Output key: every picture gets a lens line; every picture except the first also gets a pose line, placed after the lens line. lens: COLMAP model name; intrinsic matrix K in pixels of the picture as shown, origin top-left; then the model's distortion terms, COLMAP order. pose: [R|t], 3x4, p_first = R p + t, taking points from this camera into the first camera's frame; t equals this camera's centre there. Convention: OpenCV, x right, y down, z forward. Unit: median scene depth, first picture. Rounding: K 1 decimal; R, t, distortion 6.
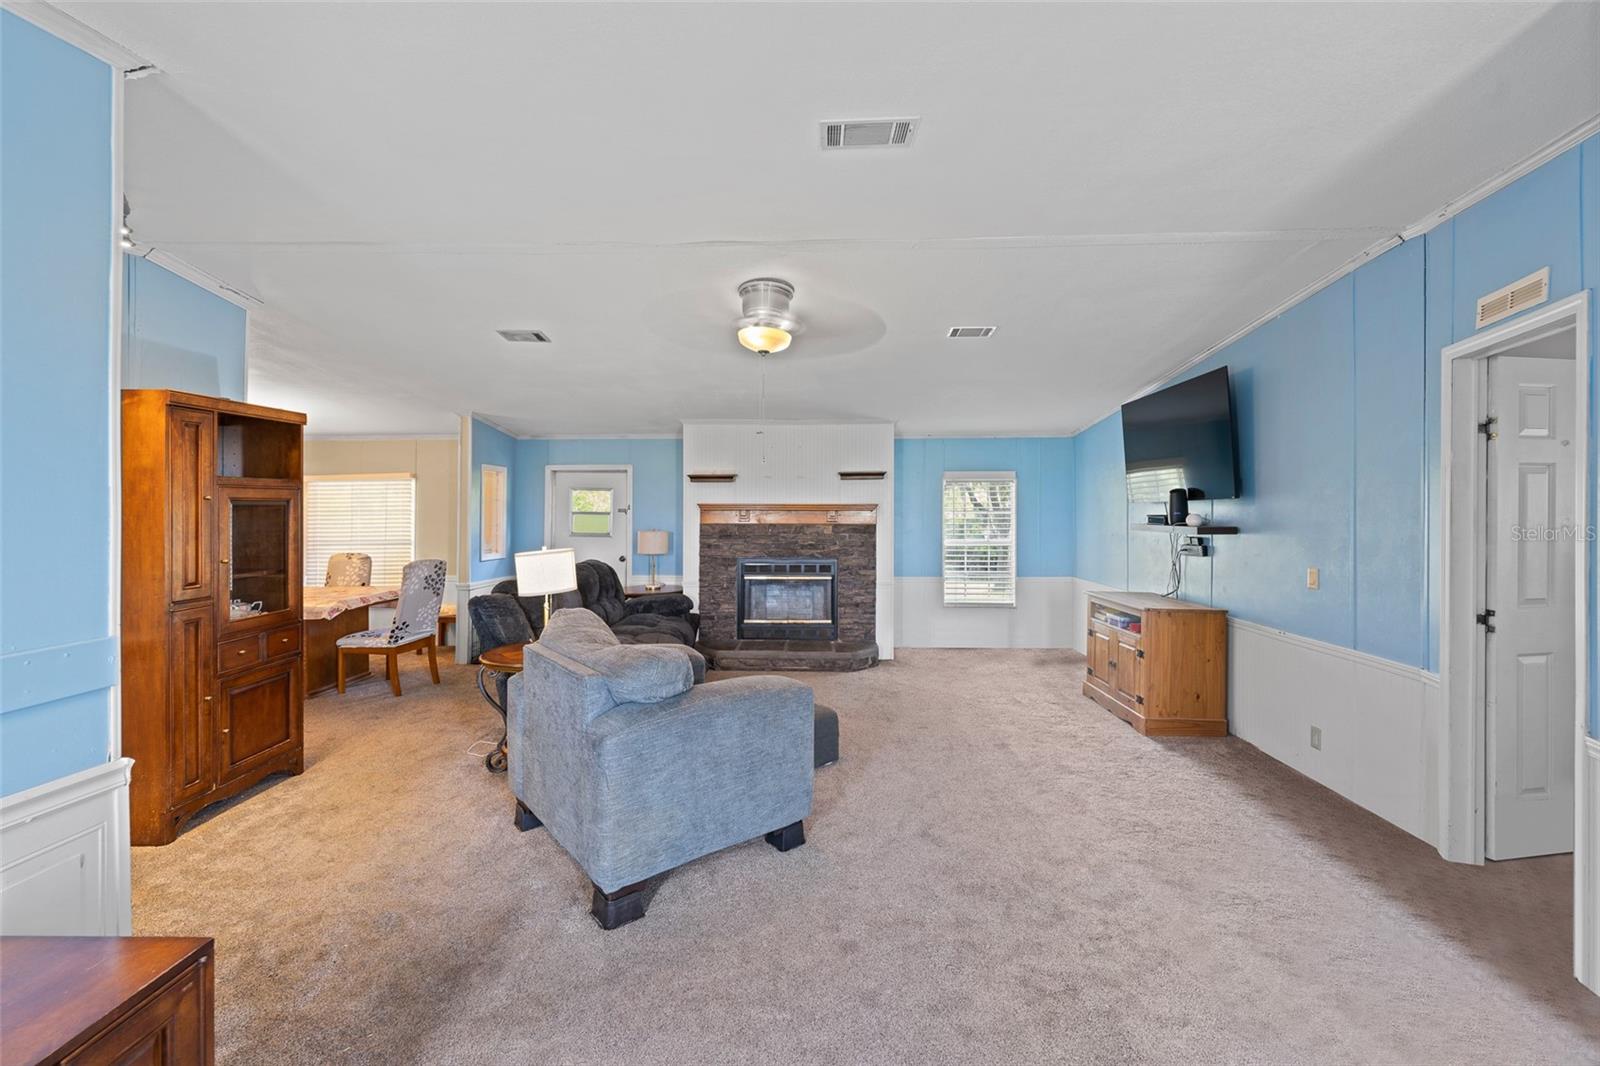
lens RADIAL K [[666.9, 0, 799.6], [0, 666.9, 512.2], [0, 0, 1]] dist [-0.000488, -0.000113]
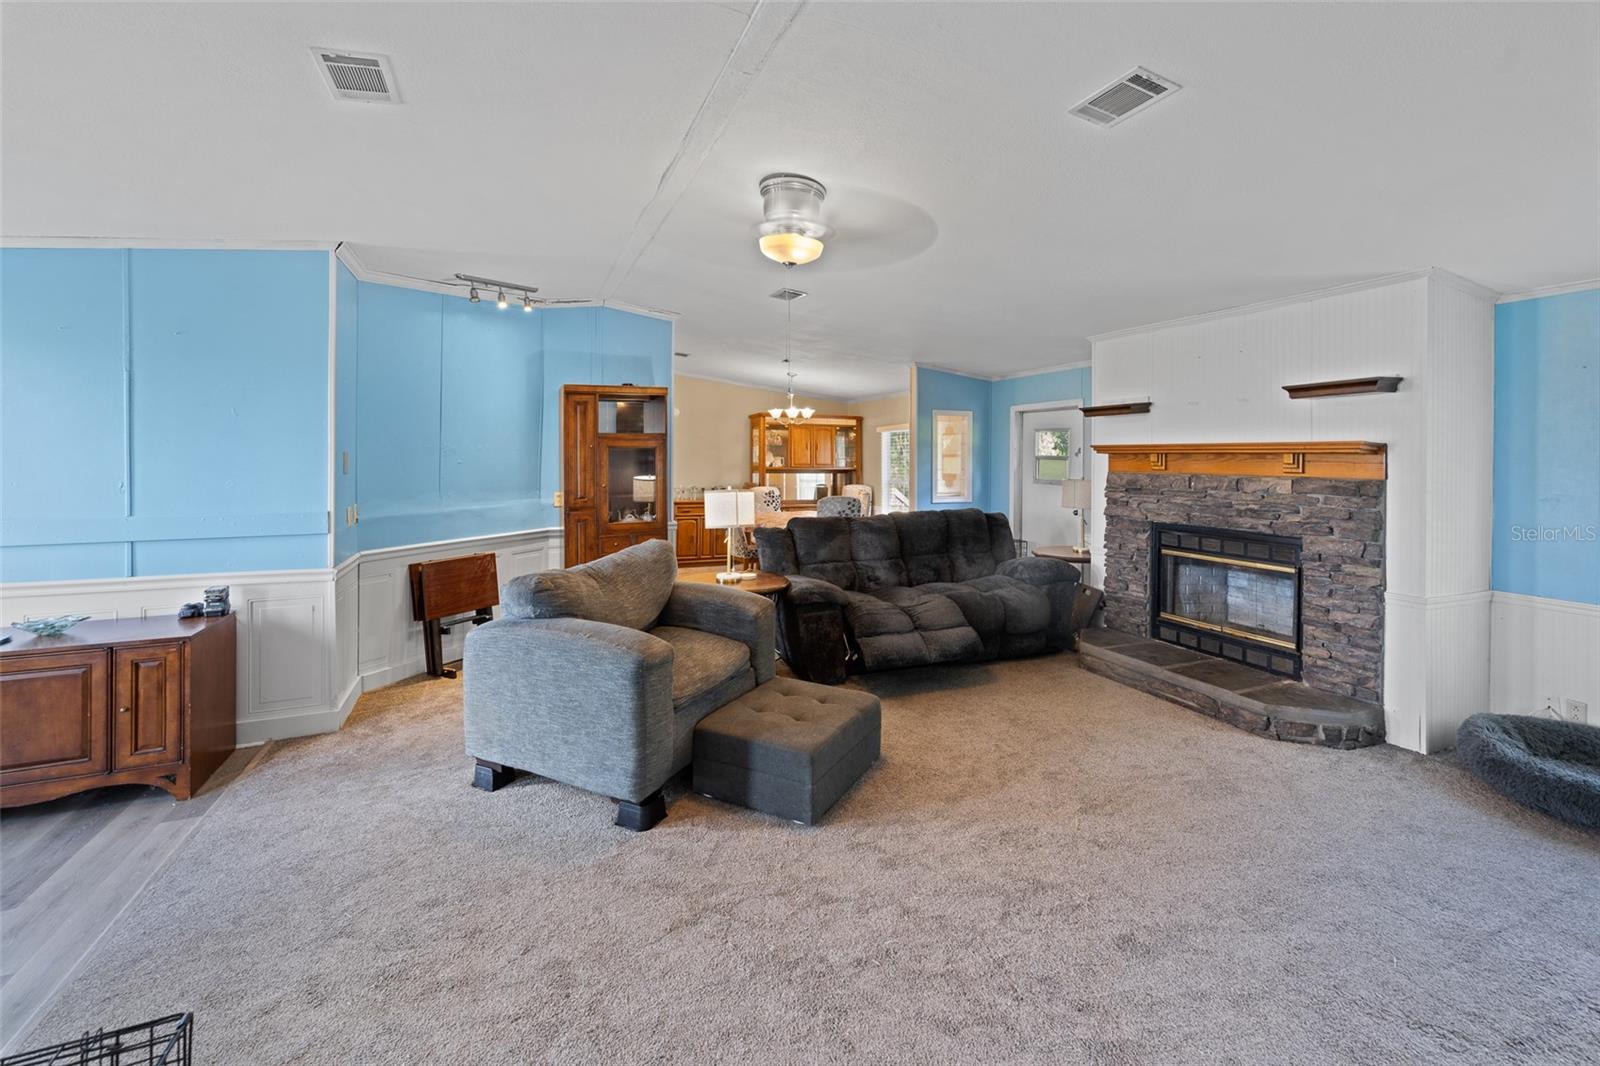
lens RADIAL K [[685.9, 0, 800.9], [0, 685.9, 451.9], [0, 0, 1]] dist [0.000793, -0.000070]
pose [[0.408846, -0.005942, -0.912584, 0.416290], [-0.002674, 0.999967, -0.007709, 0.002010], [0.912600, 0.005592, 0.408816, 0.371115]]
